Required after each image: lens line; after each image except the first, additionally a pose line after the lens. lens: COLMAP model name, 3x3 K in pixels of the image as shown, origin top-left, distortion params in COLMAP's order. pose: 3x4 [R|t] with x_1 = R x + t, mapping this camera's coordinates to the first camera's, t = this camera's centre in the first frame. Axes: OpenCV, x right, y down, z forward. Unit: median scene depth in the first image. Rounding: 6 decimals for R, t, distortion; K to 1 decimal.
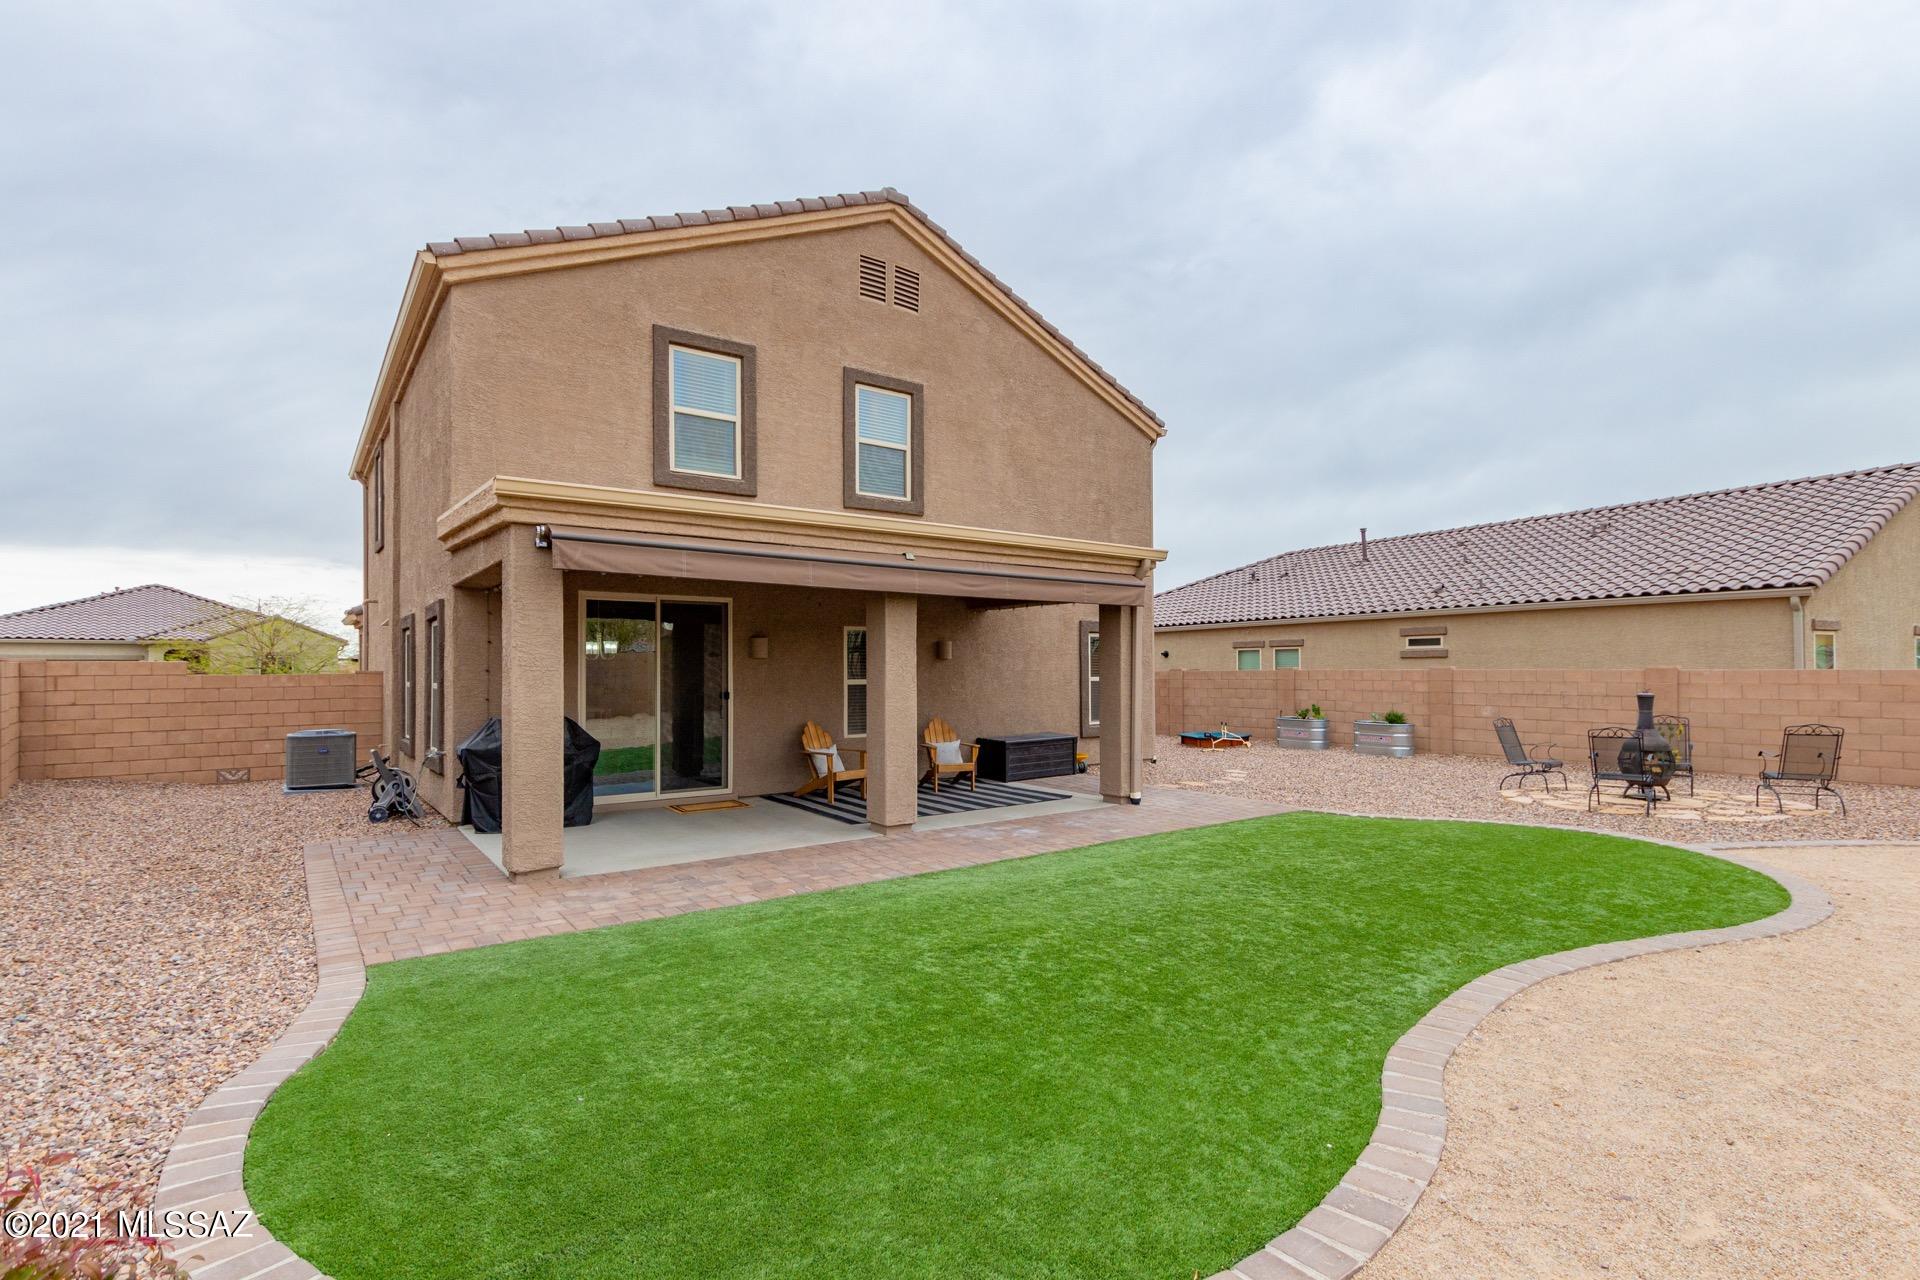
lens RADIAL K [[908.3, 0, 961.3], [0, 908.3, 648.2], [0, 0, 1]] dist [0.010445, -0.000299]
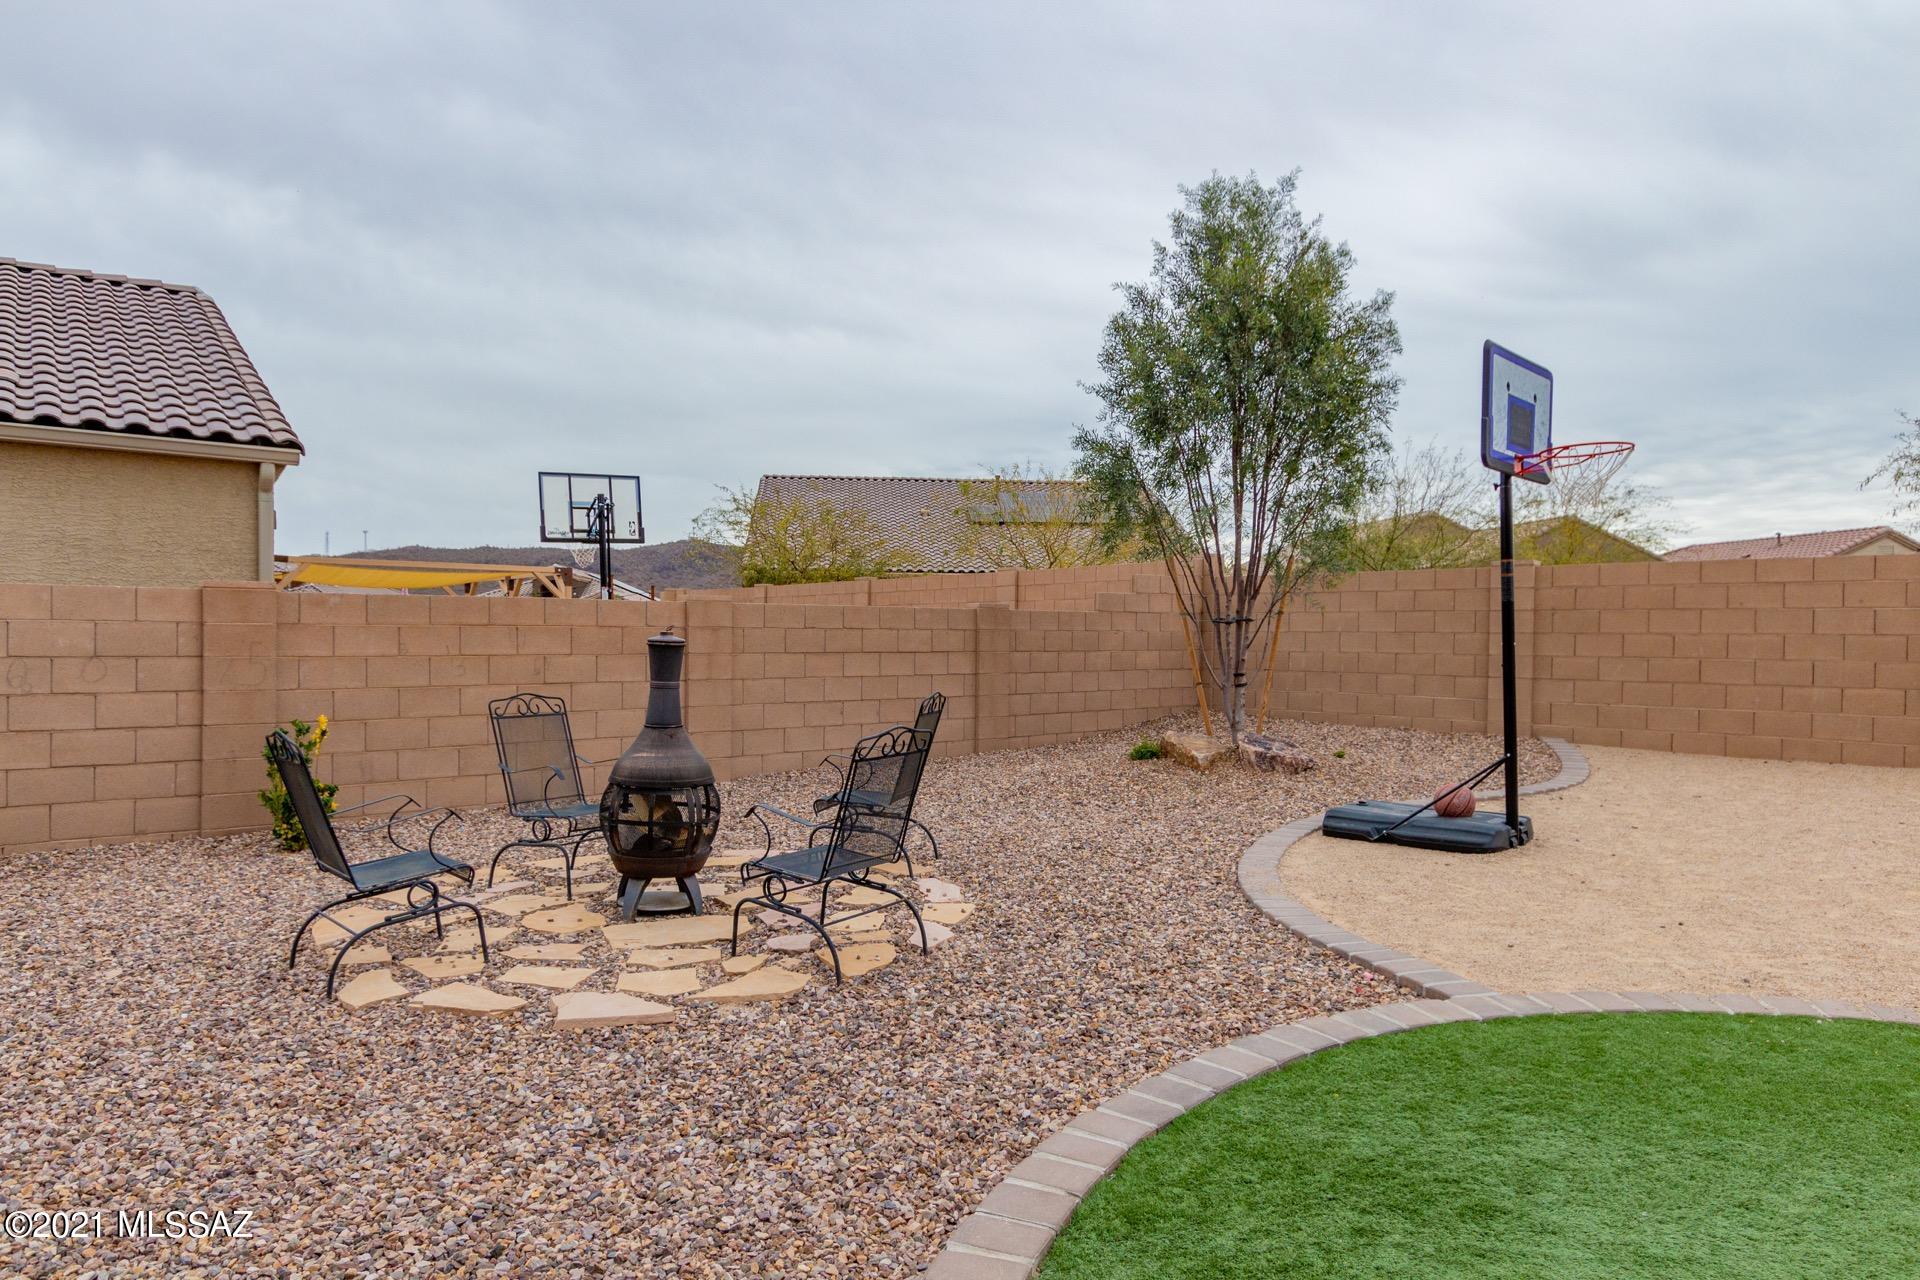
lens RADIAL K [[1217.0, 0, 960.0], [0, 1217.0, 640.0], [0, 0, 1]] dist [-0.002243, -0.000881]
pose [[-0.143992, -0.001413, 0.989578, 0.197493], [-0.028631, 0.999586, -0.002739, 0.043443], [-0.989165, -0.028727, -0.143973, 0.855642]]
